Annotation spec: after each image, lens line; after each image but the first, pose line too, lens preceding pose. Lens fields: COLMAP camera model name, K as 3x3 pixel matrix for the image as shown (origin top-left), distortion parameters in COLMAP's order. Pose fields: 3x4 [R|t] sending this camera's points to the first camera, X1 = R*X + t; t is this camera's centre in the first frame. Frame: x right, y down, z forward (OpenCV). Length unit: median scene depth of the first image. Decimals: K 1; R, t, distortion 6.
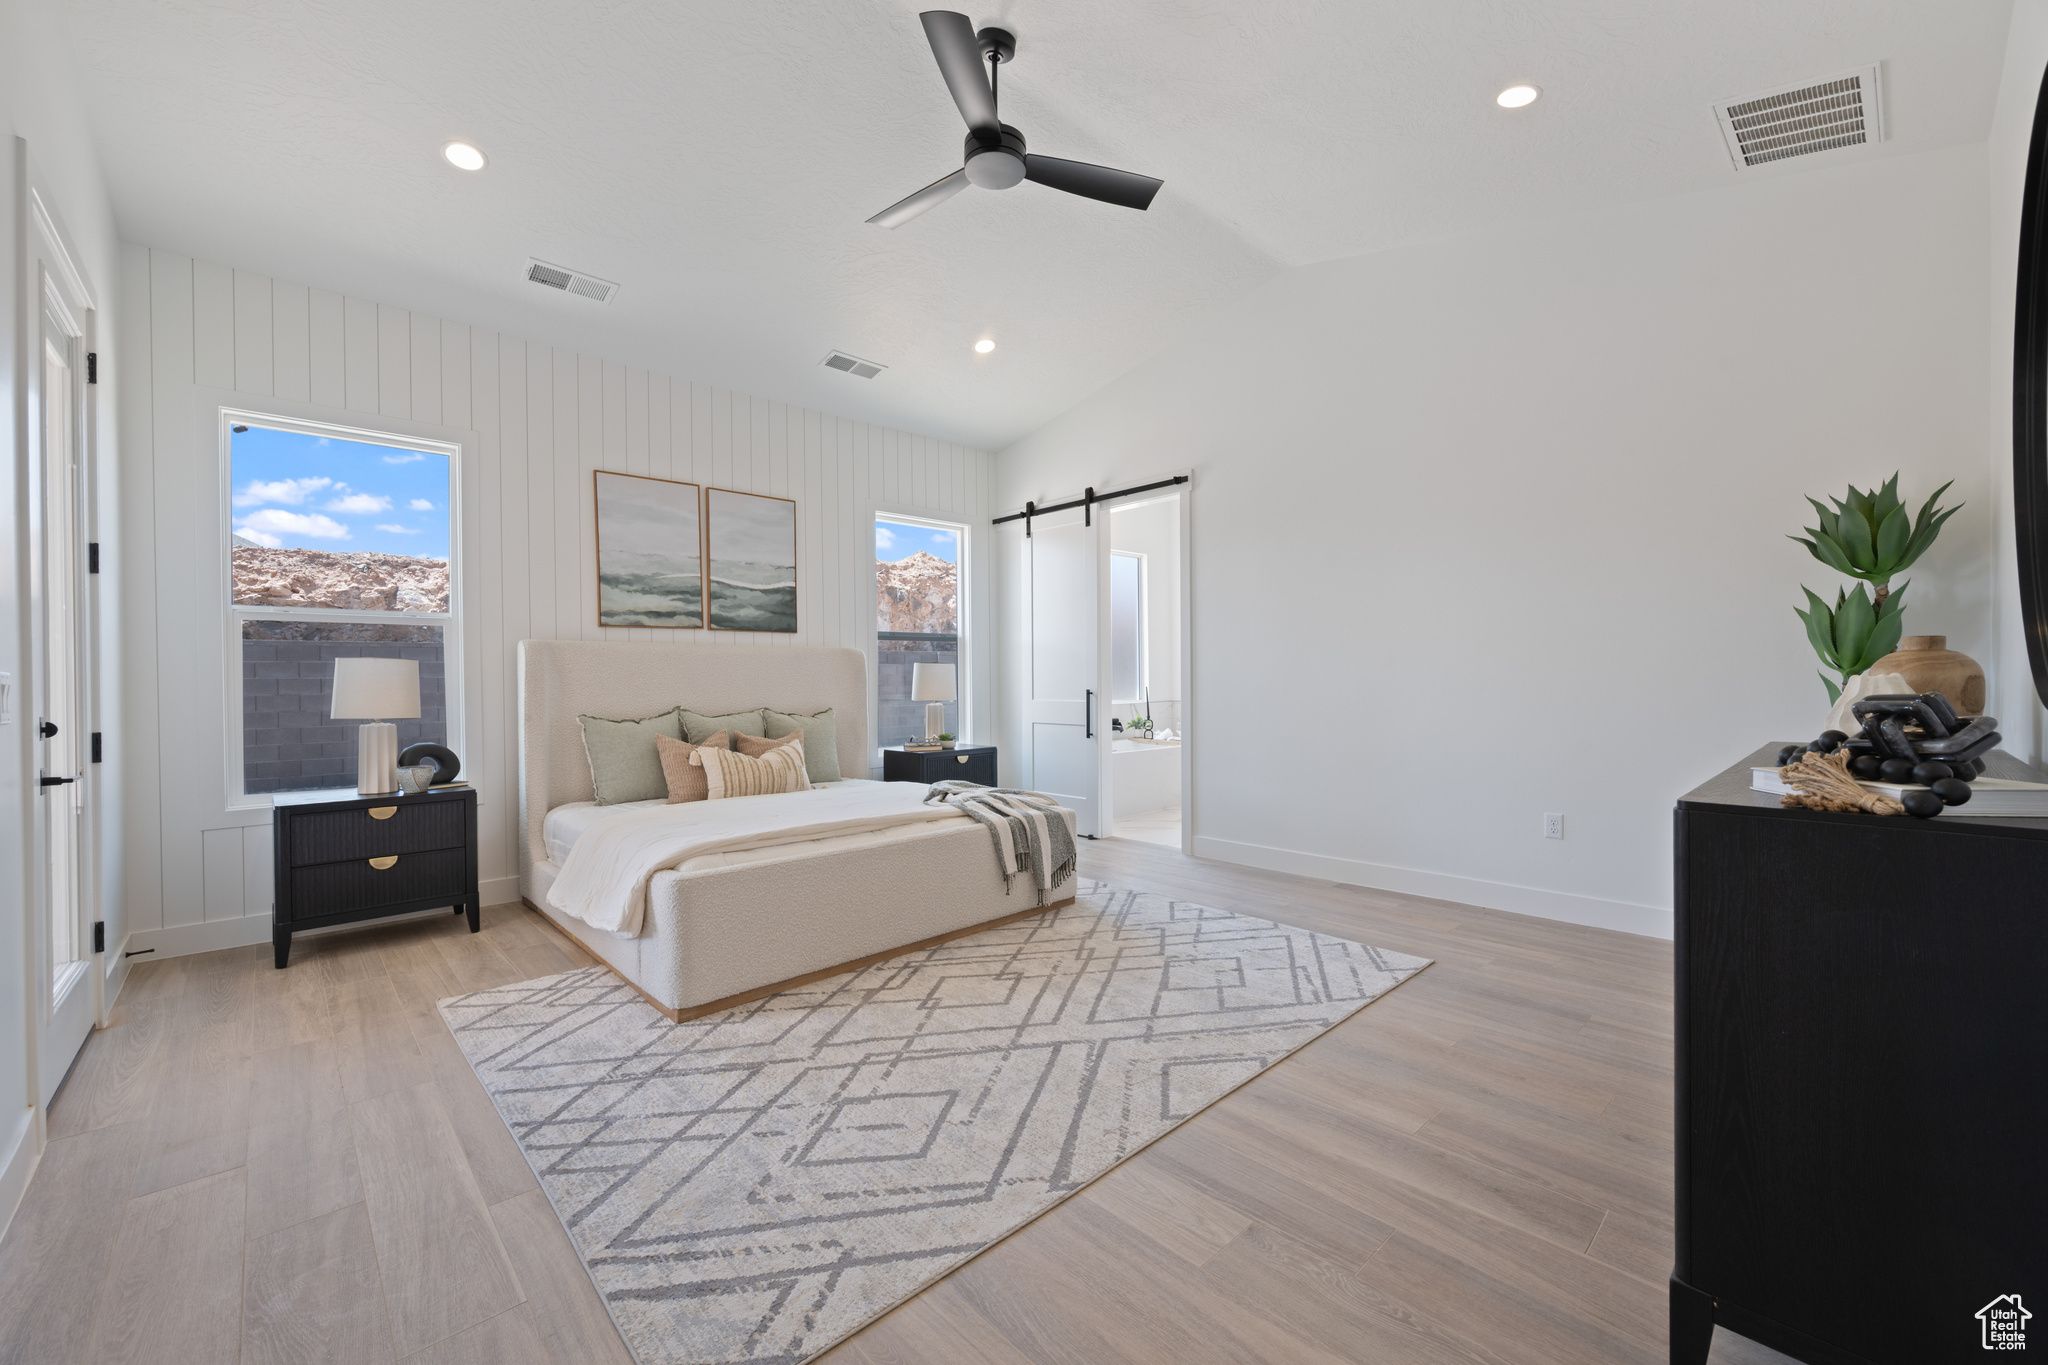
lens RADIAL K [[807.8, 0, 1020.2], [0, 807.8, 684.8], [0, 0, 1]] dist [-0.001942, 0.000210]
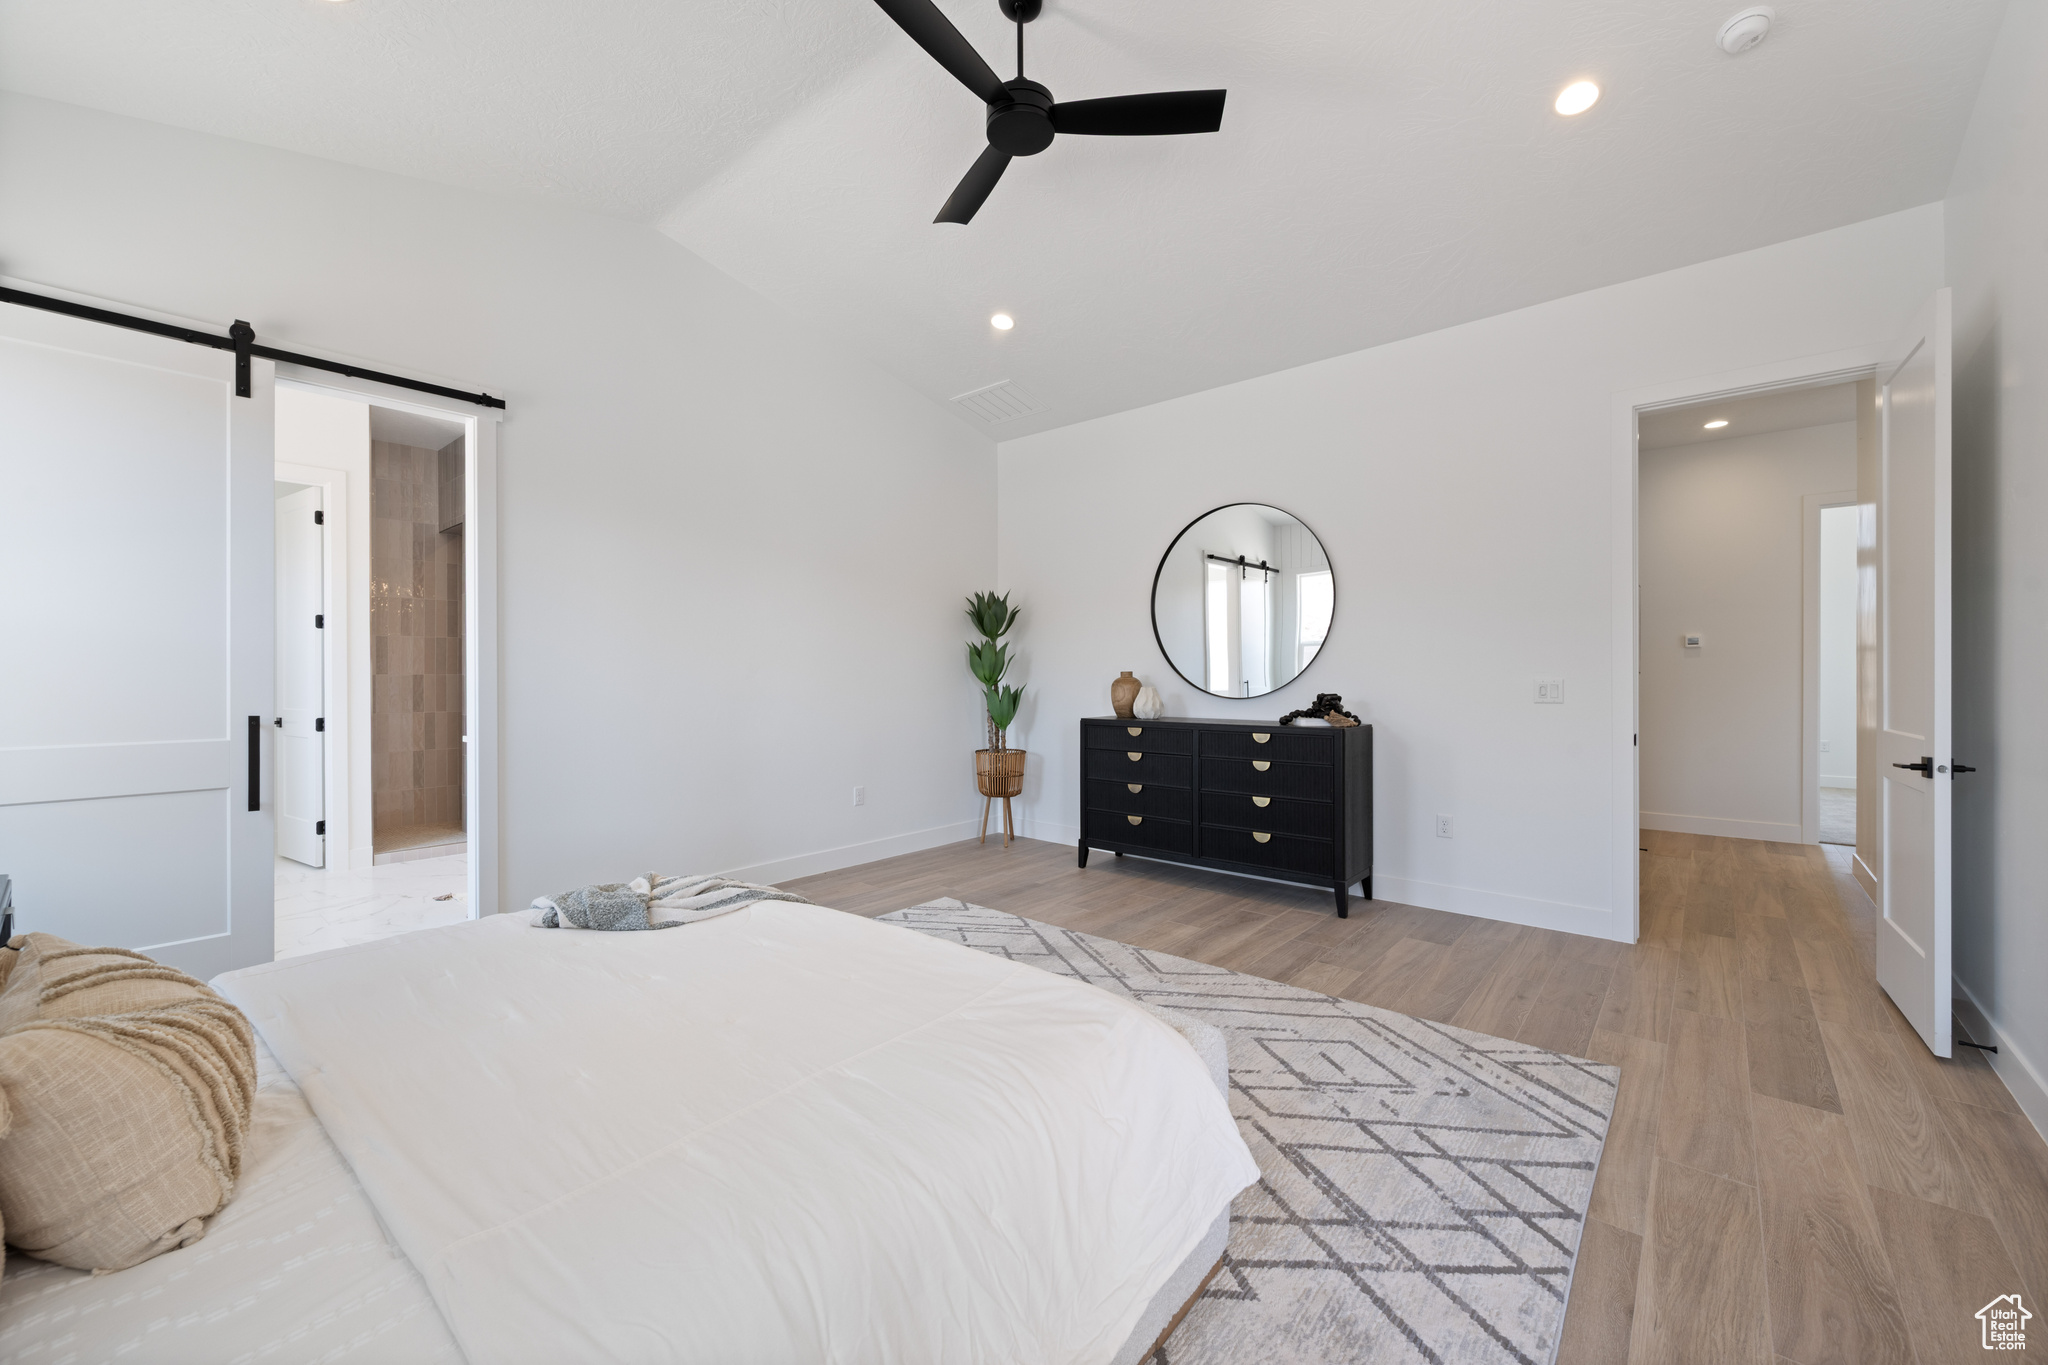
lens RADIAL K [[807.8, 0, 1021.8], [0, 807.8, 676.7], [0, 0, 1]] dist [-0.001942, 0.000210]
pose [[-0.110561, 0.006528, 0.993848, -1.315545], [0.009624, 0.999939, -0.005497, -0.031326], [-0.993823, 0.008957, -0.110617, 1.567499]]
